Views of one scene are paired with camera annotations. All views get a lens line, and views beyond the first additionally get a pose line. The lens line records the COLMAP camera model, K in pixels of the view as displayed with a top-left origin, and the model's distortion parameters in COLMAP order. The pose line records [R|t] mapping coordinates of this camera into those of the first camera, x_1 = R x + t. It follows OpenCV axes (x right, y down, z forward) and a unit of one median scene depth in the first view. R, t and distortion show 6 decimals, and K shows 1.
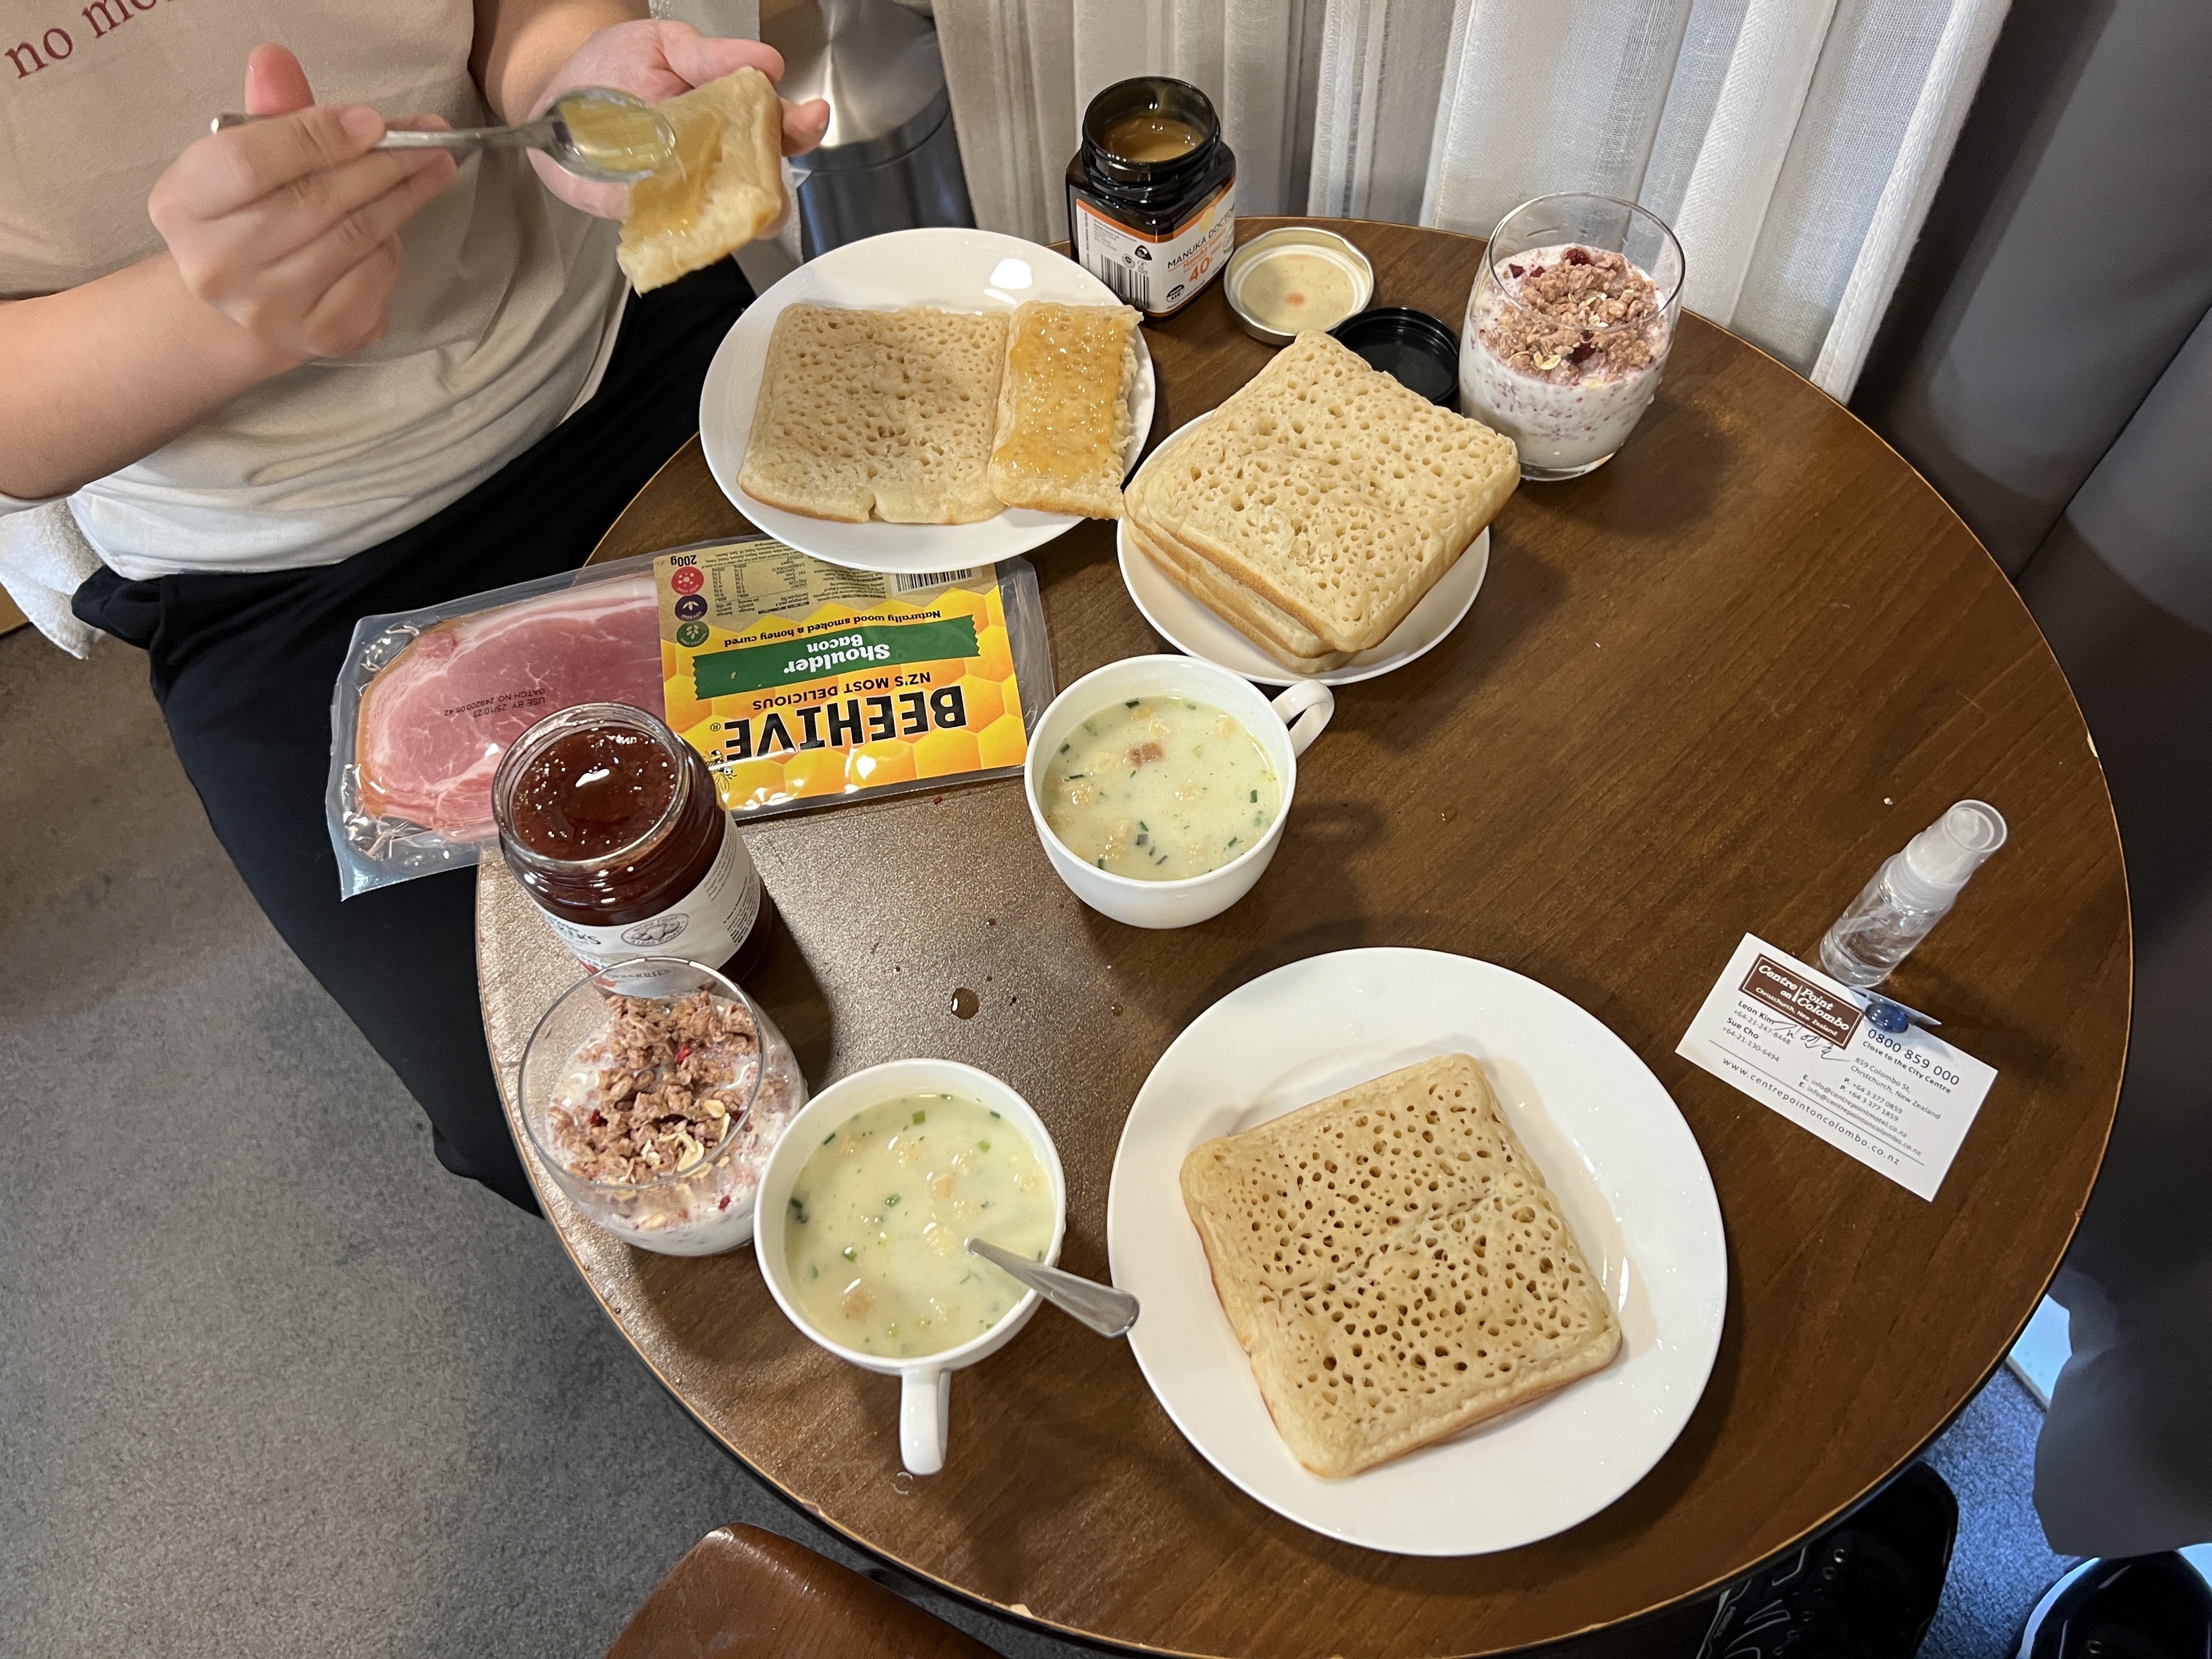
lens RADIAL K [[1676.0, 0, 1087.8], [0, 1676.0, 826.8], [0, 0, 1]] dist [0.002754, 0.003165]
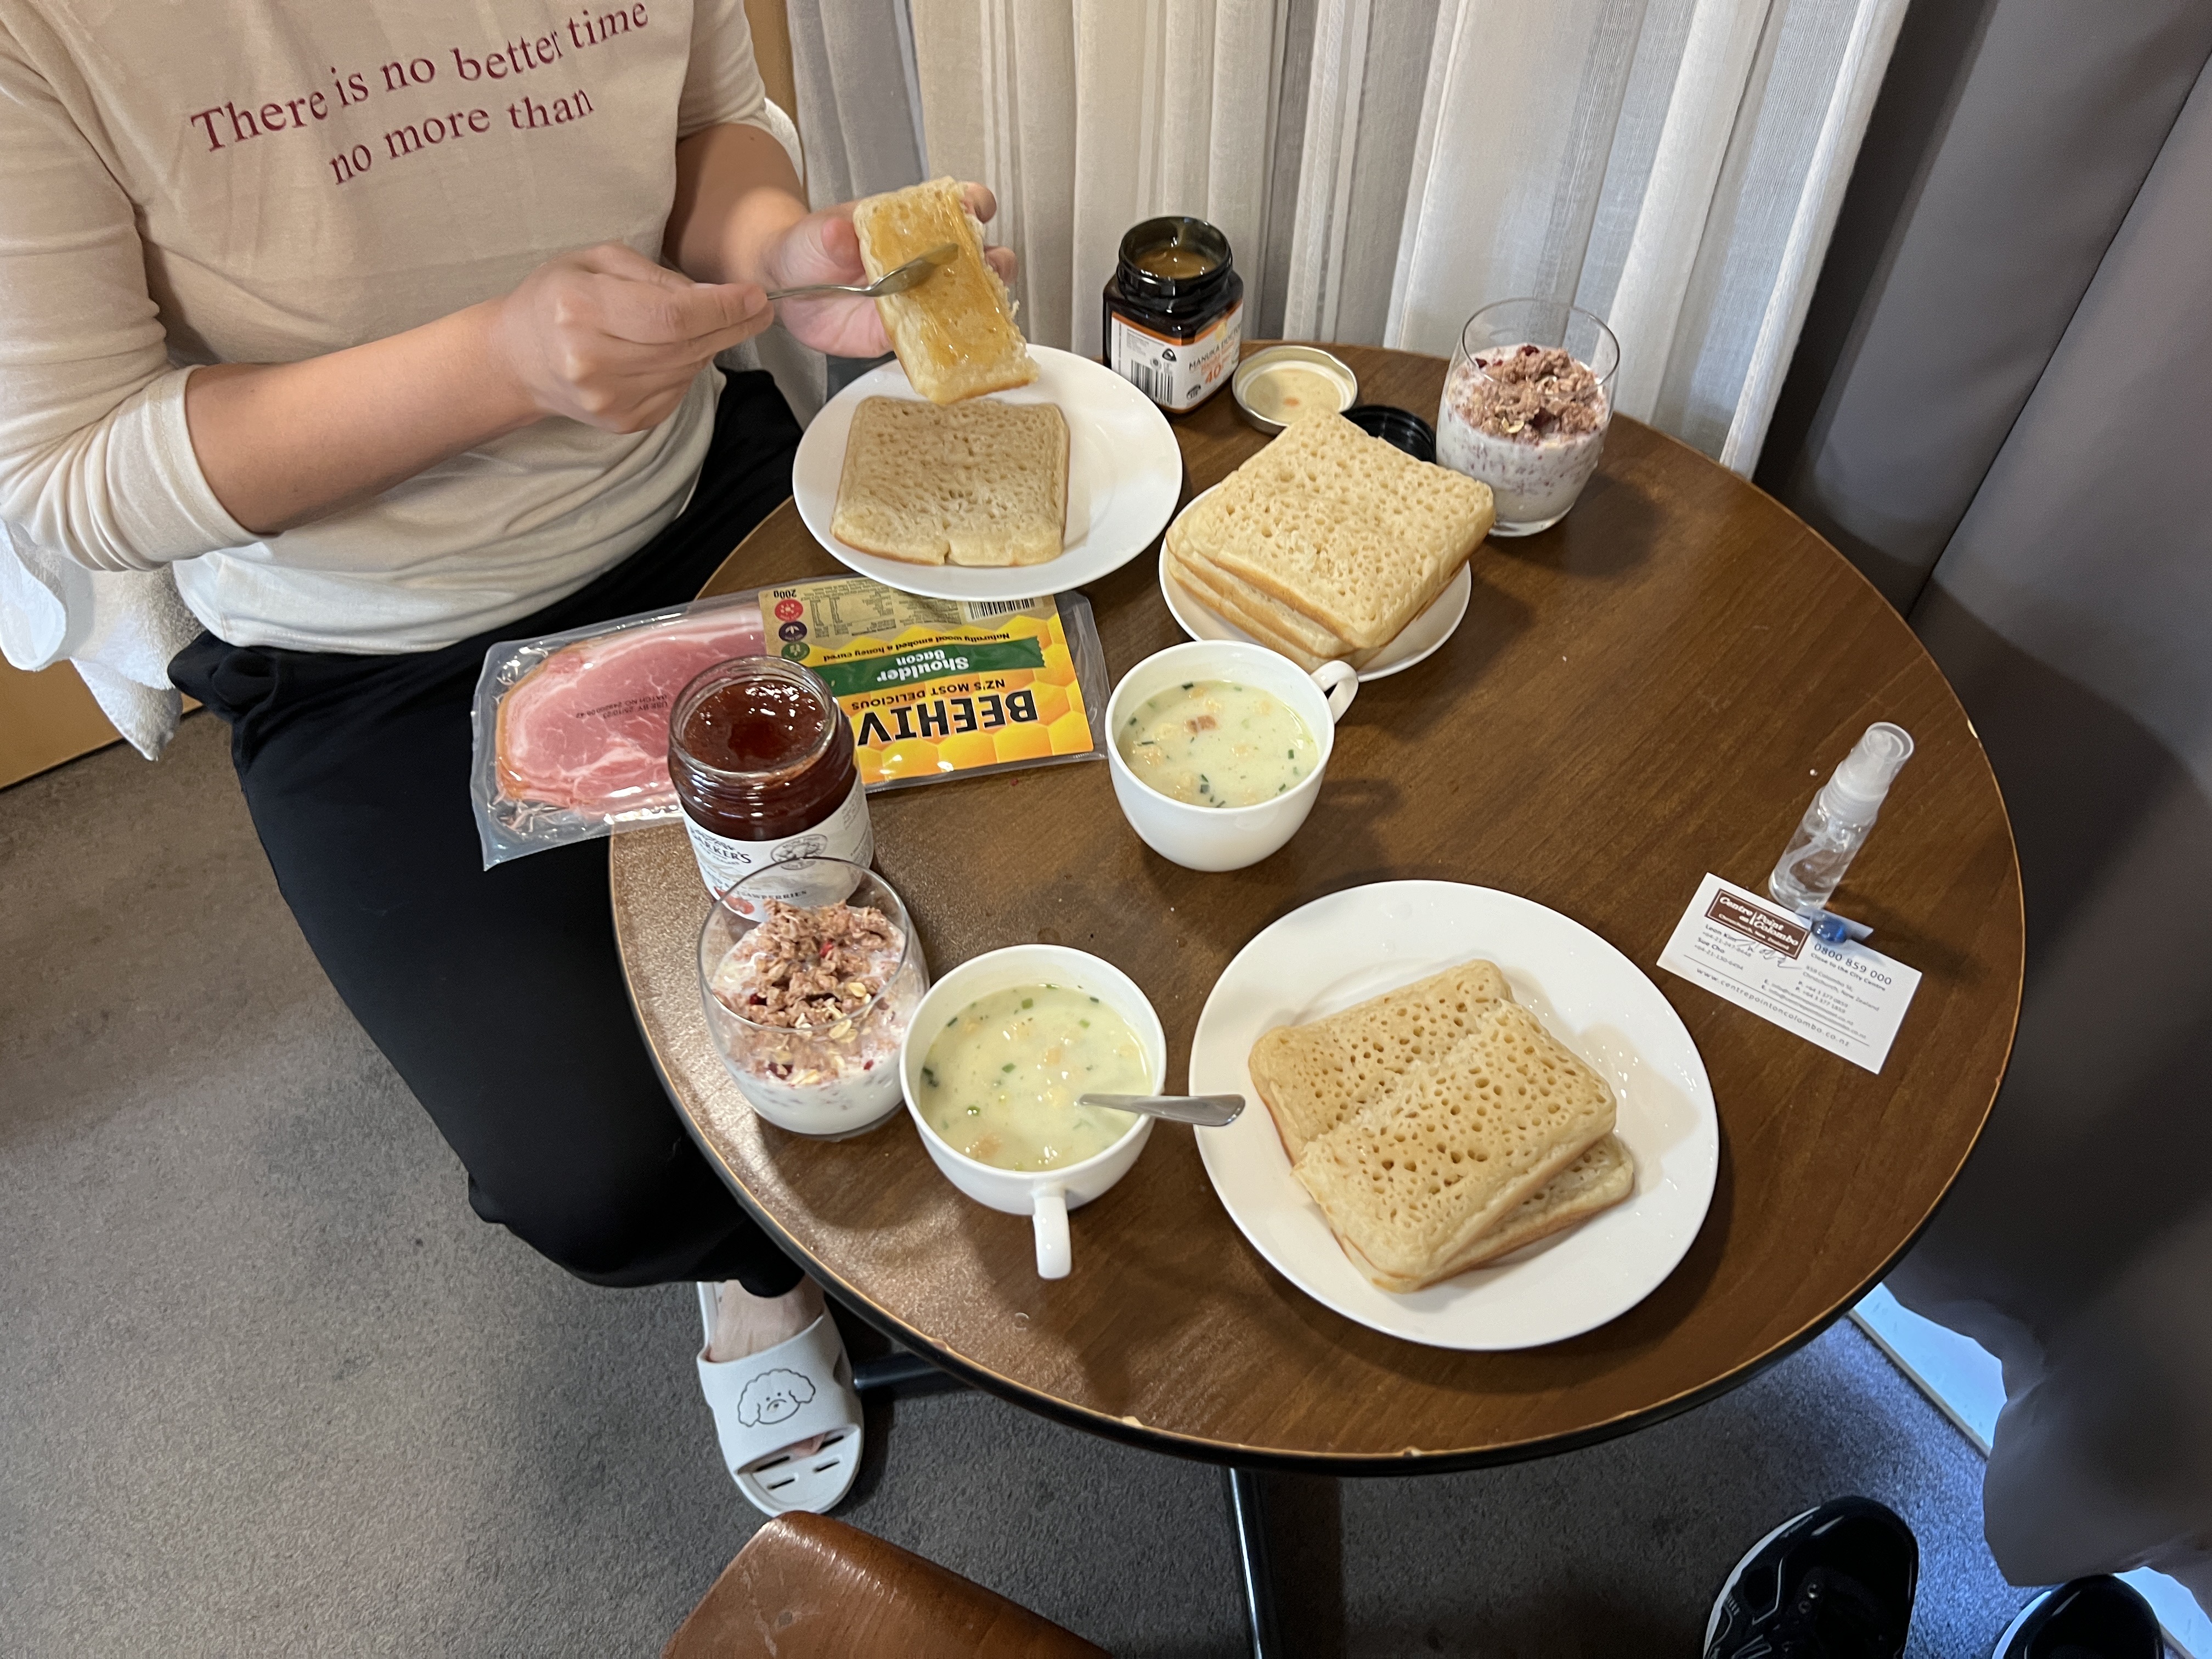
lens RADIAL K [[1679.4, 0, 1106.0], [0, 1679.4, 829.5], [0, 0, 1]] dist [0.020853, -0.033277]
pose [[0.997800, -0.005029, 0.066103, -0.101733], [0.015133, 0.988070, -0.153259, 0.191809], [-0.064544, 0.153922, 0.985973, -0.140527]]
